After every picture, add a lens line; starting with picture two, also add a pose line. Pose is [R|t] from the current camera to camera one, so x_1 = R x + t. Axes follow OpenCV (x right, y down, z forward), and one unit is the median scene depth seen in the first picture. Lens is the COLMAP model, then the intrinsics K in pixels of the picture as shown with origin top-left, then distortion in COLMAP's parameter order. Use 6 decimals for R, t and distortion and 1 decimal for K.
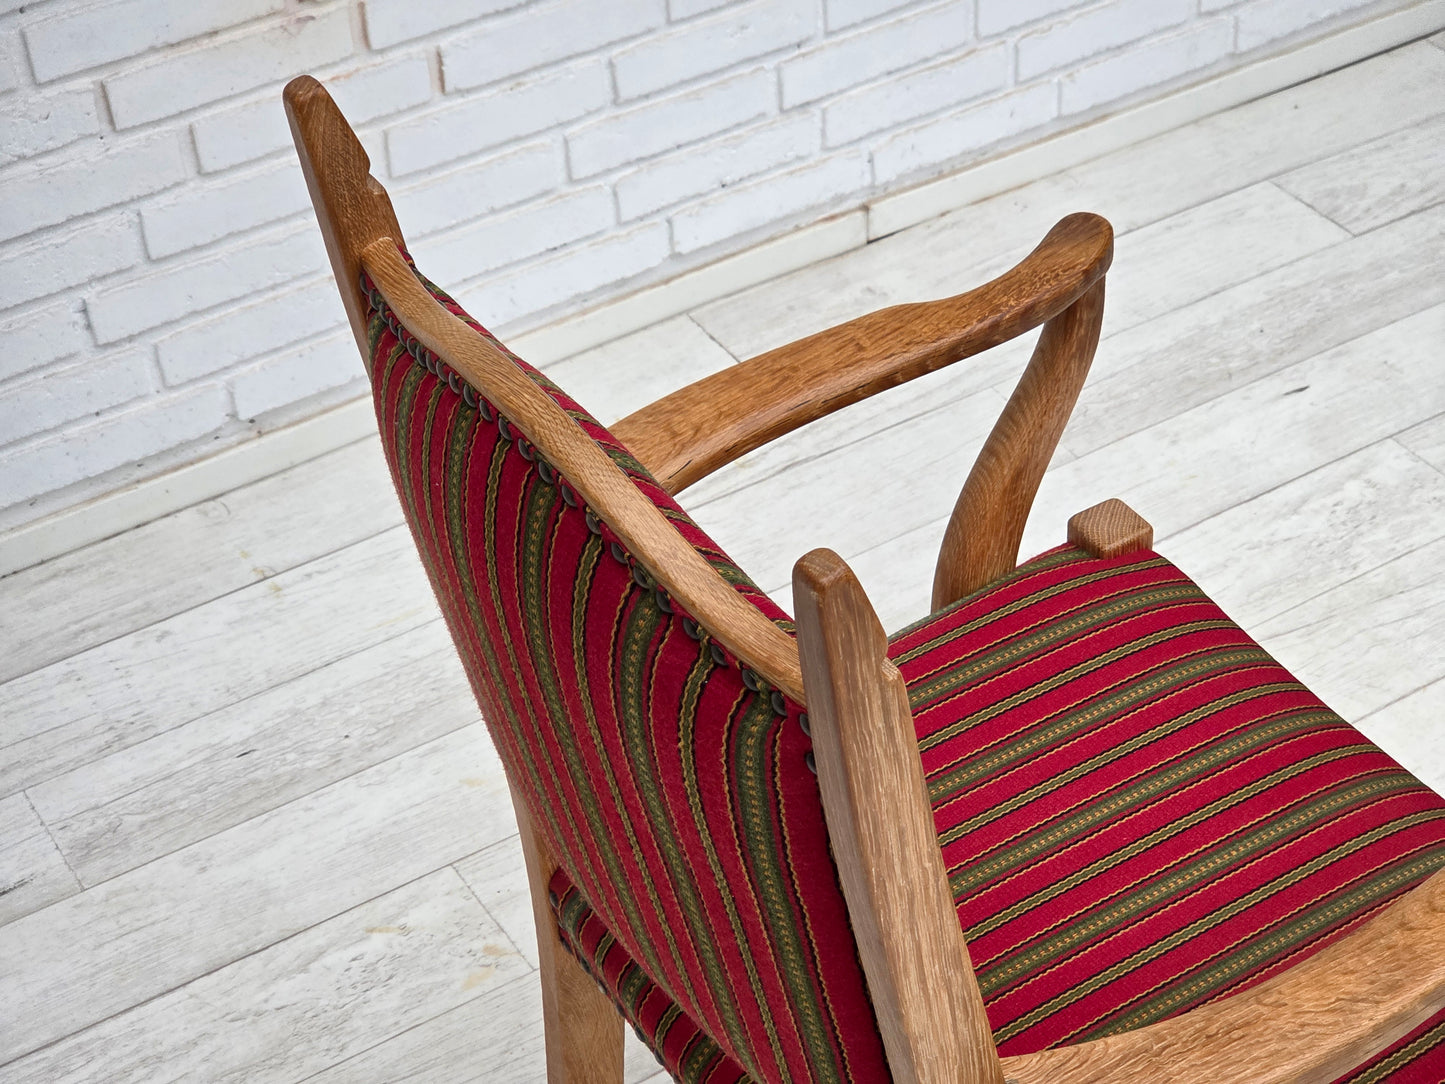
lens RADIAL K [[2702.4, 0, 695.2], [0, 2702.4, 547.9], [0, 0, 1]] dist [-0.009195, 0.690902]
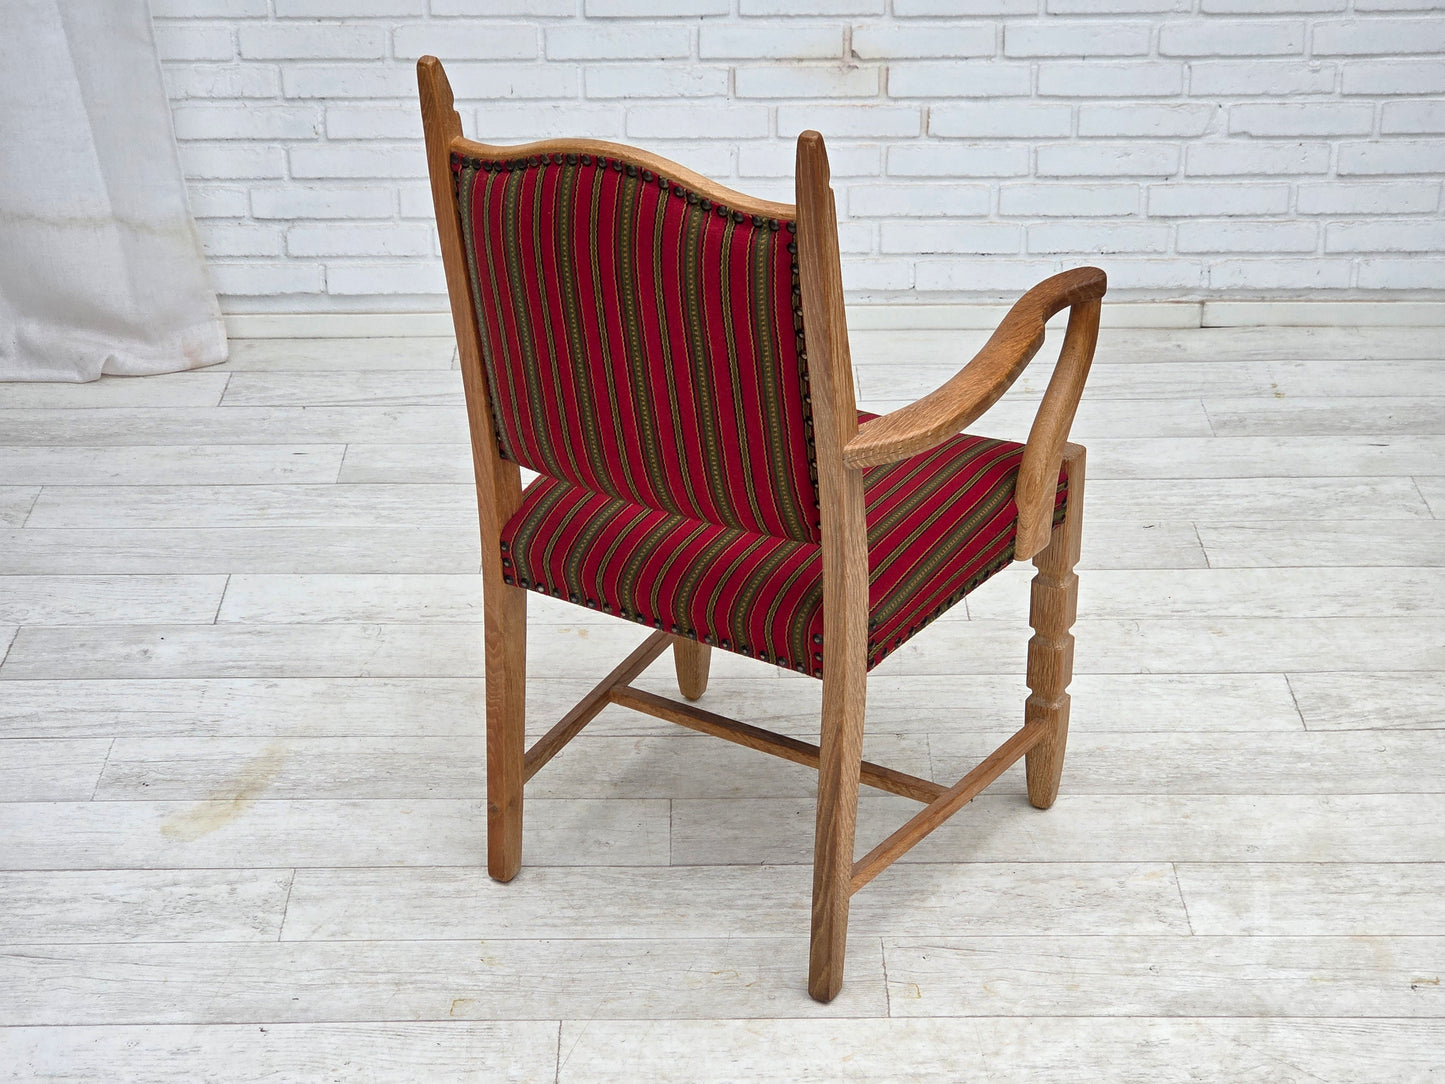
lens RADIAL K [[2708.4, 0, 686.7], [0, 2708.4, 534.2], [0, 0, 1]] dist [0.015165, 0.427749]
pose [[0.850716, 0.275400, -0.447702, 0.581108], [-0.356954, 0.927918, -0.107478, 0.290224], [0.385832, 0.251242, 0.887700, -0.504873]]
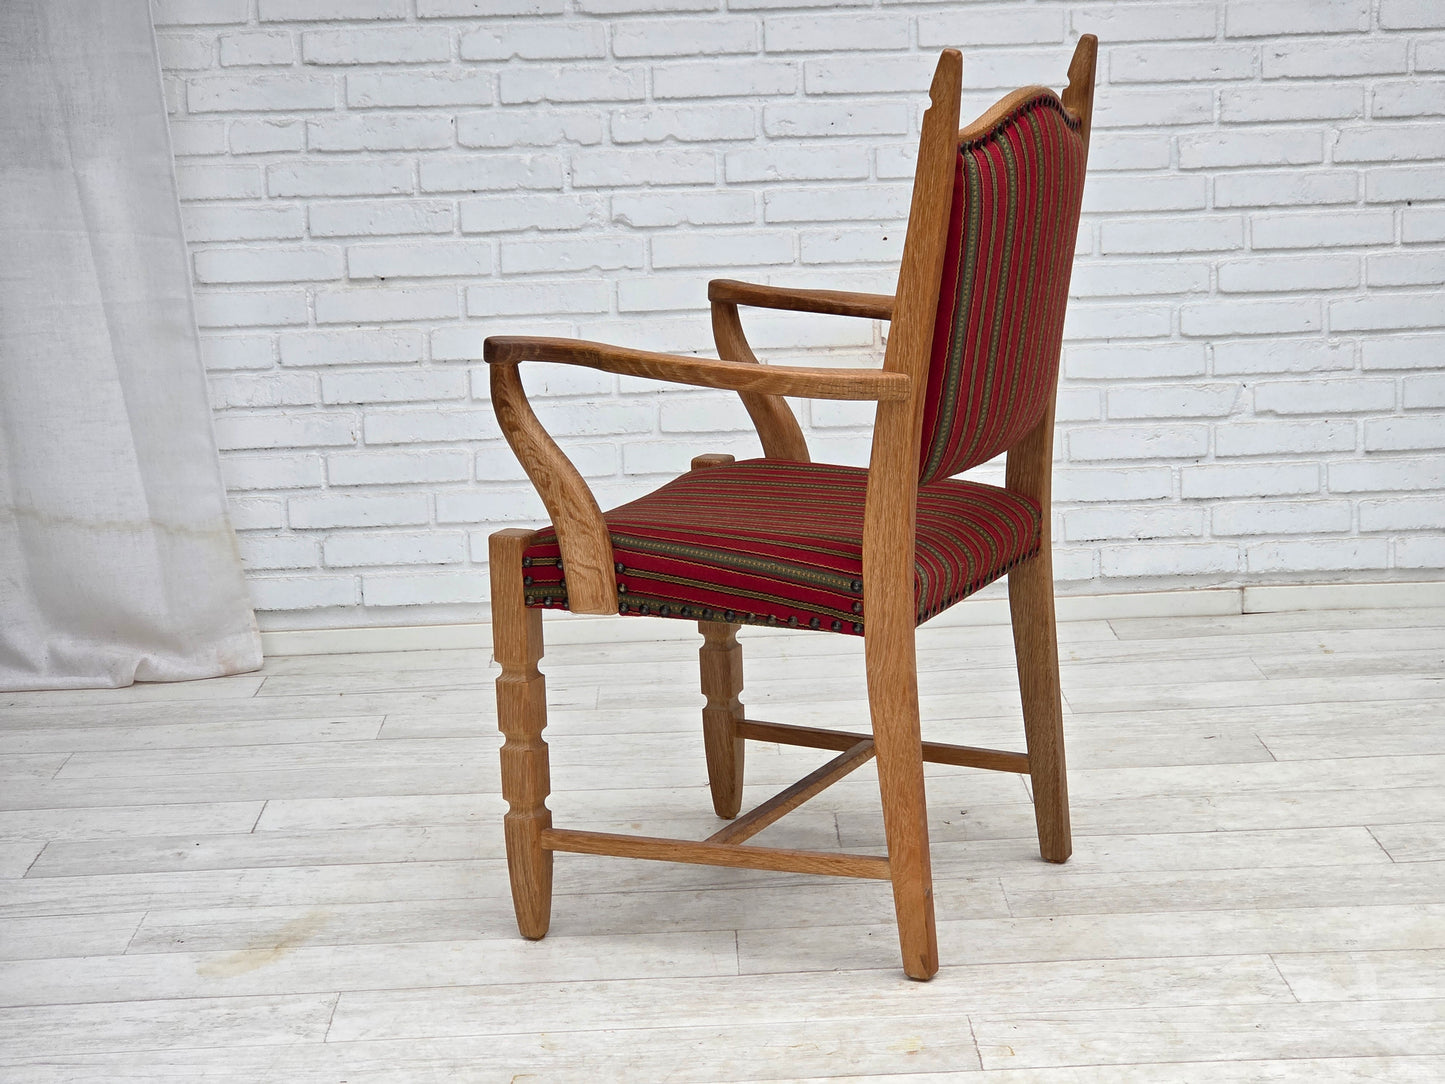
lens RADIAL K [[2708.6, 0, 730.1], [0, 2708.6, 584.6], [0, 0, 1]] dist [0.015039, 0.440057]
pose [[0.862770, 0.127179, -0.489339, 0.607807], [-0.326487, 0.879143, -0.347151, 0.543229], [0.386048, 0.459274, 0.800021, -0.391804]]
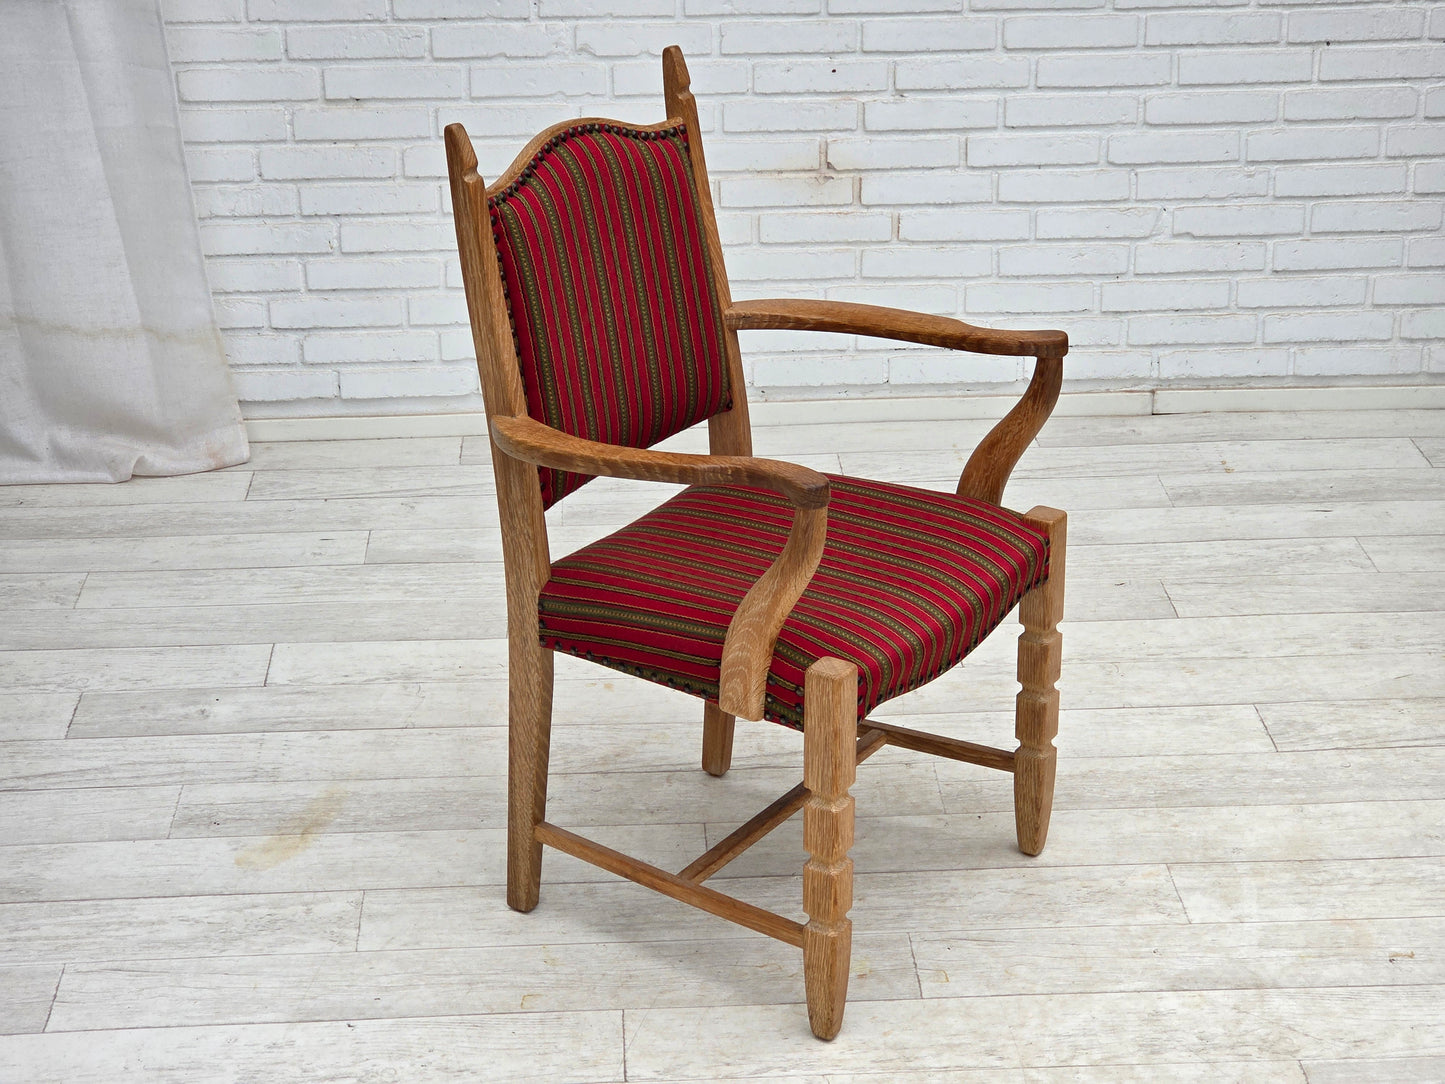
lens RADIAL K [[2702.4, 0, 695.2], [0, 2702.4, 547.9], [0, 0, 1]] dist [-0.009195, 0.690902]
pose [[0.873490, 0.229209, -0.429510, 0.595576], [-0.331262, 0.926338, -0.179340, 0.385501], [0.356765, 0.298932, 0.885075, -0.607820]]
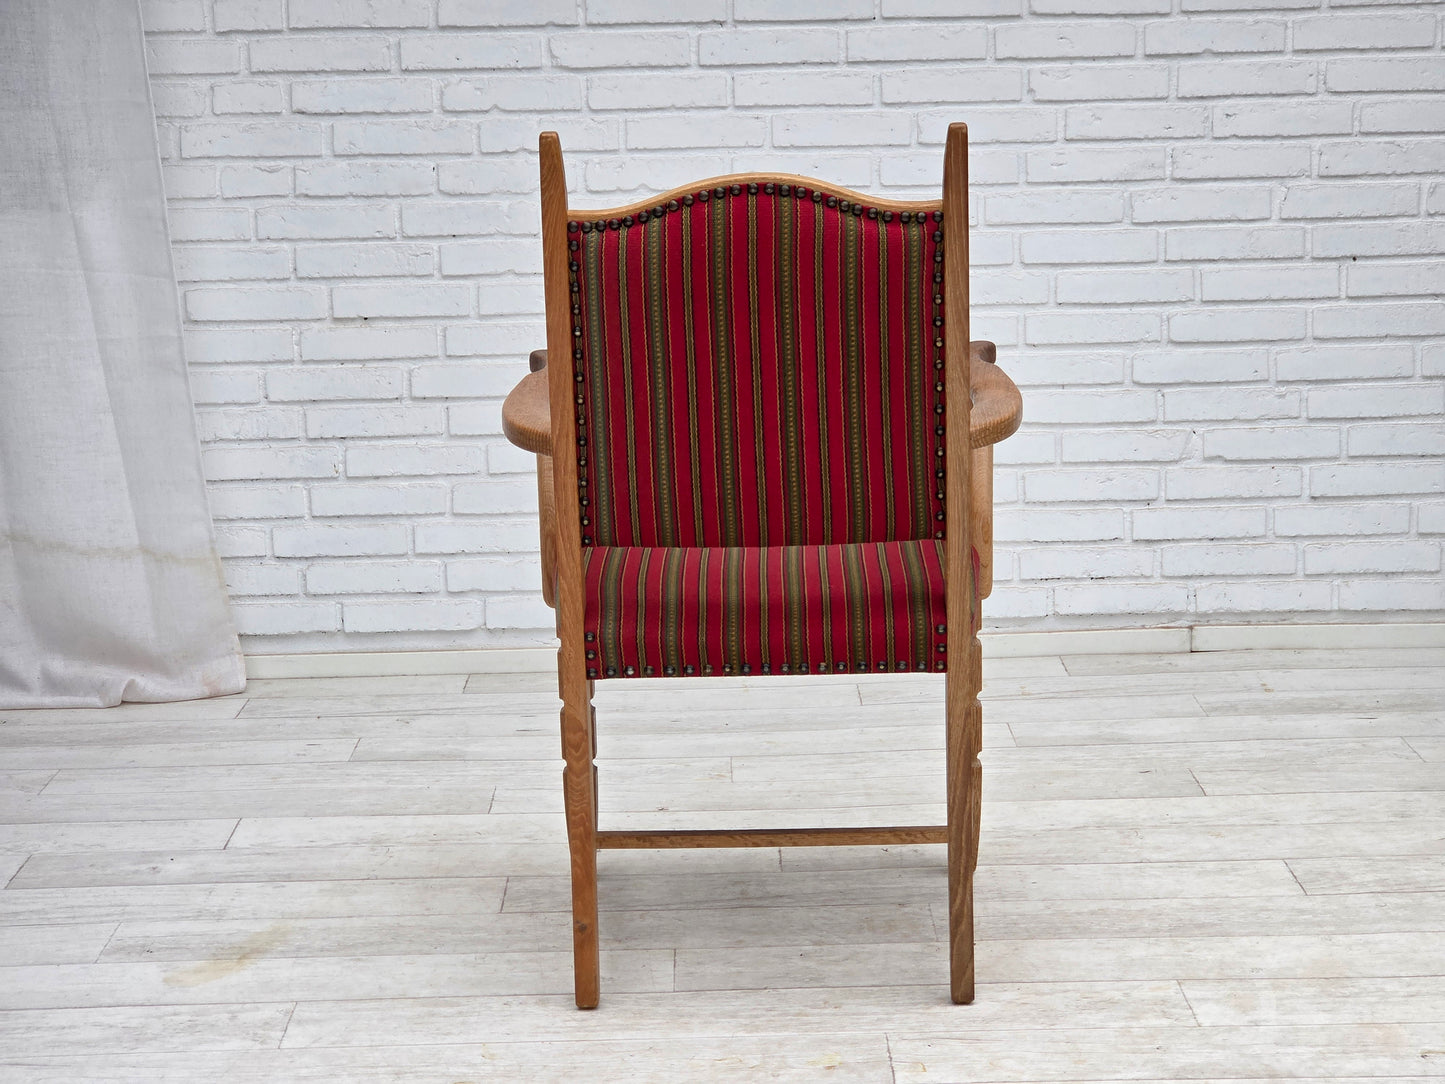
lens RADIAL K [[2706.9, 0, 706.3], [0, 2706.9, 584.7], [0, 0, 1]] dist [0.001187, 0.569392]
pose [[0.853066, 0.135611, -0.503873, 0.665581], [-0.344420, 0.871739, -0.348492, 0.546987], [0.391986, 0.470831, 0.790358, -0.431268]]
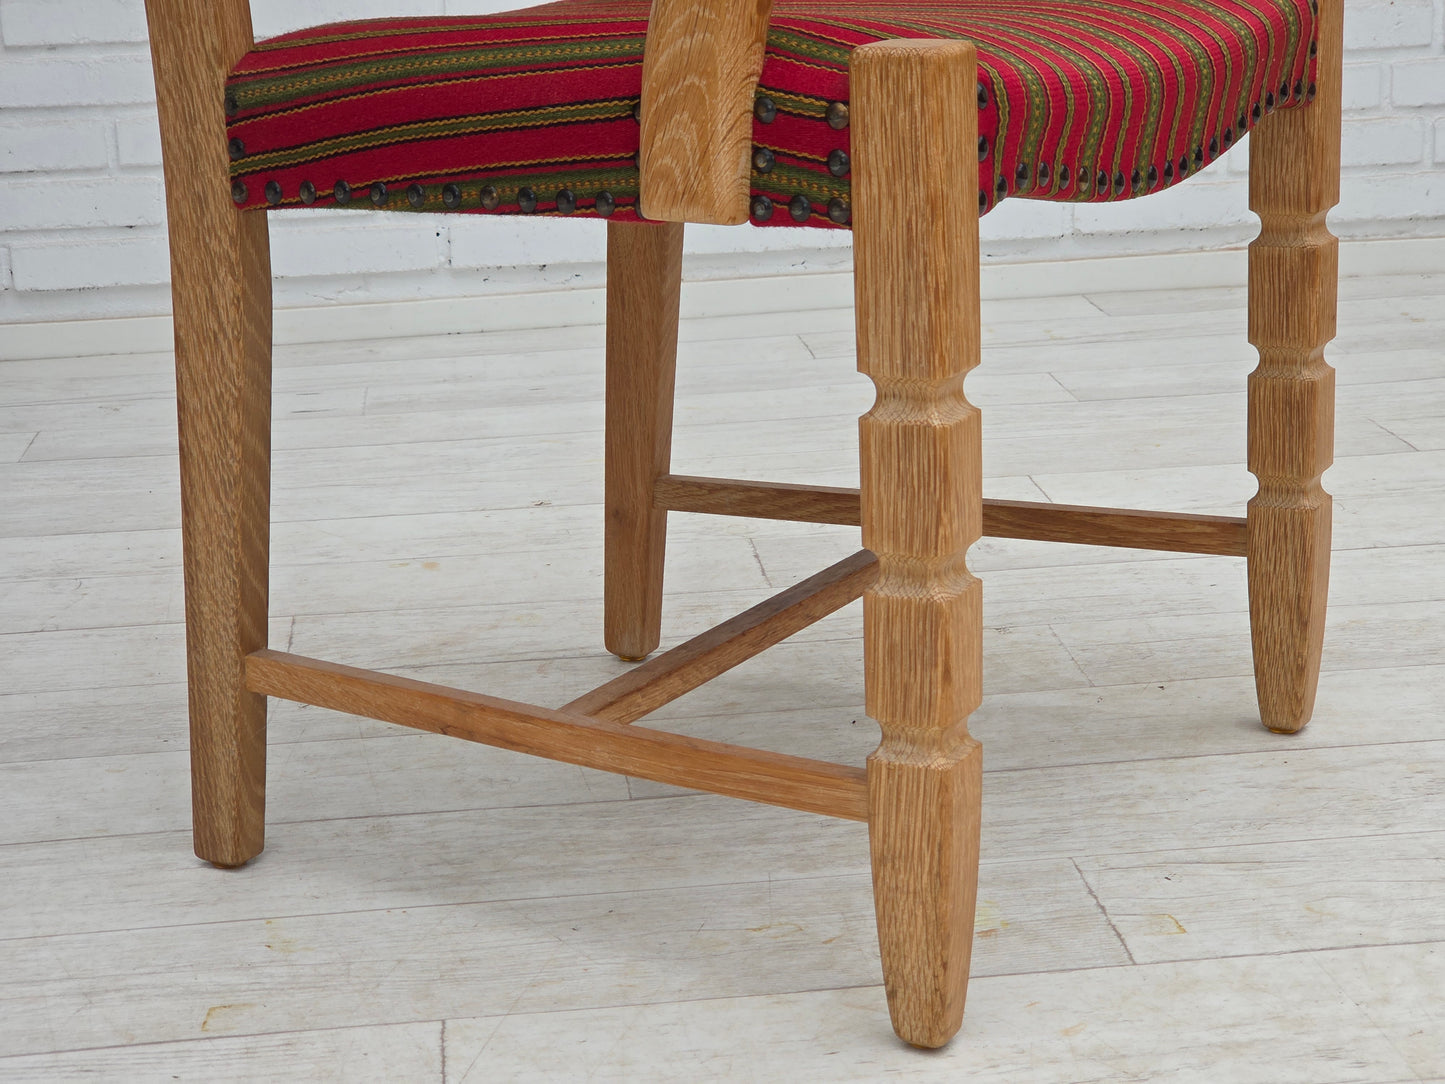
lens RADIAL K [[2697.6, 0, 722.5], [0, 2697.6, 542.0], [0, 0, 1]] dist [0.005851, 0.560686]
pose [[0.902821, 0.126641, -0.410946, 0.351344], [-0.278857, 0.899891, -0.335313, 0.444232], [0.327342, 0.417323, 0.847755, 0.034484]]
